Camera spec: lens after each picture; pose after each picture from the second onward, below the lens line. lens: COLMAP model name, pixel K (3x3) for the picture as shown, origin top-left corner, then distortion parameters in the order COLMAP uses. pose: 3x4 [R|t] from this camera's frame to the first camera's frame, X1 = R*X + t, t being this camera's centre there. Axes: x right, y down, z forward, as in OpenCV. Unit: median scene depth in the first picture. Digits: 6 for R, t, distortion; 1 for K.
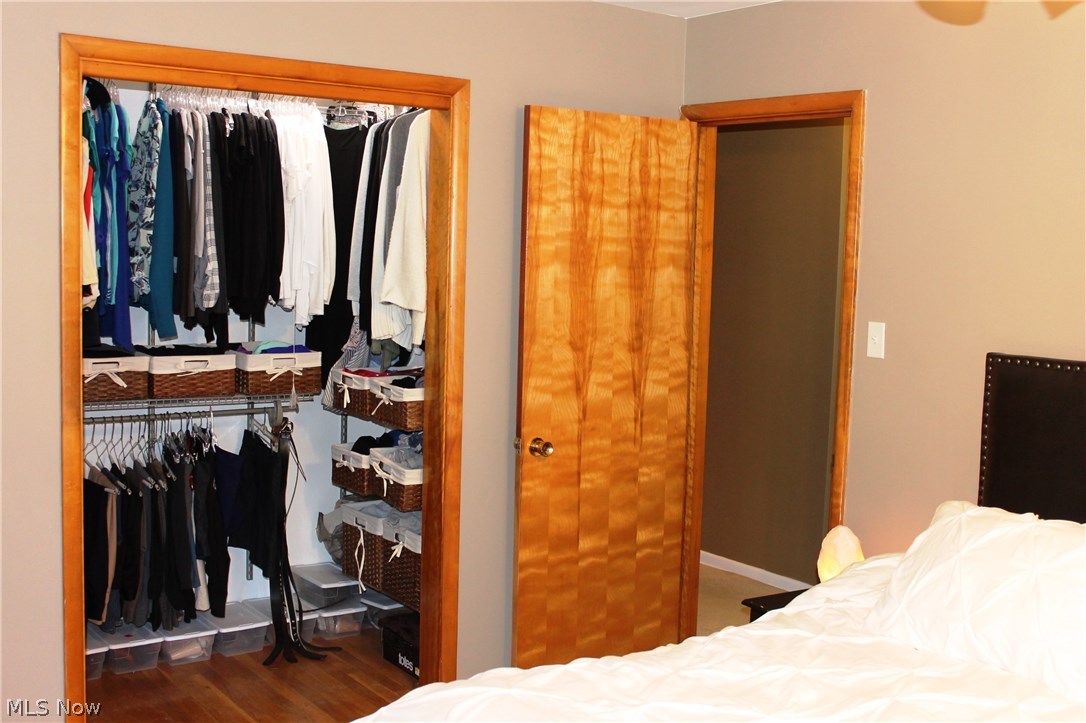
lens RADIAL K [[1266.2, 0, 547.1], [0, 1266.2, 362.4], [0, 0, 1]] dist [-0.024775, 0.000000]
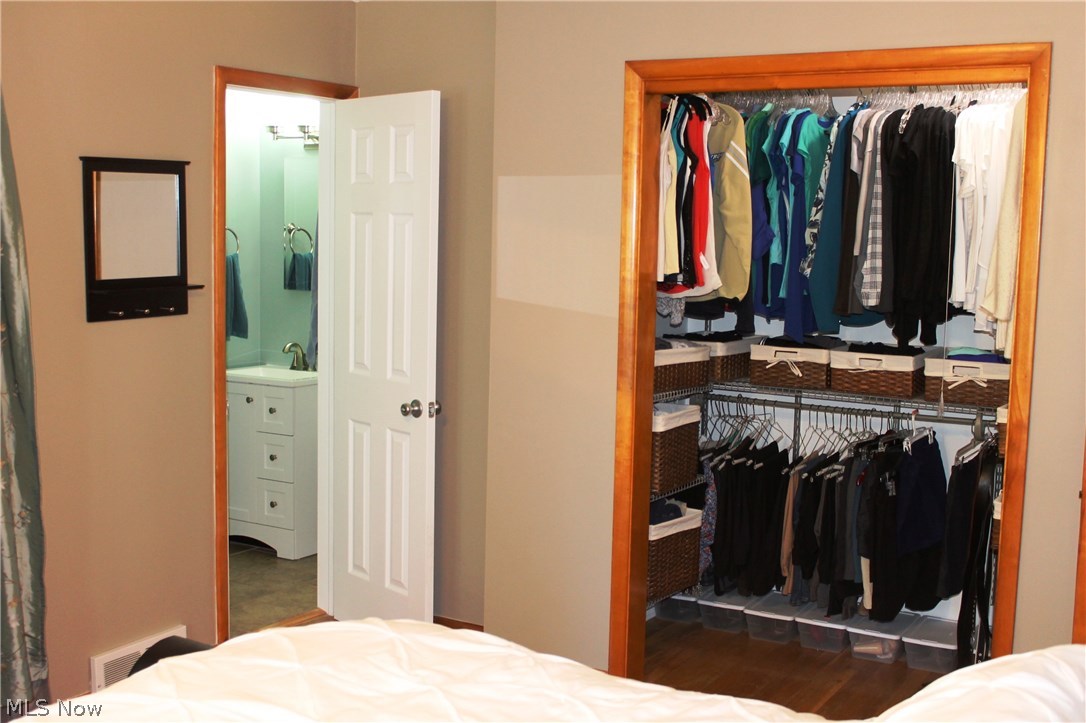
lens RADIAL K [[1266.2, 0, 547.3], [0, 1266.2, 361.3], [0, 0, 1]] dist [-0.024775, 0.000000]
pose [[0.429140, 0.076469, -0.899995, 0.517818], [-0.097222, 0.994532, 0.038143, -0.012722], [0.897990, 0.071131, 0.434228, 0.331455]]
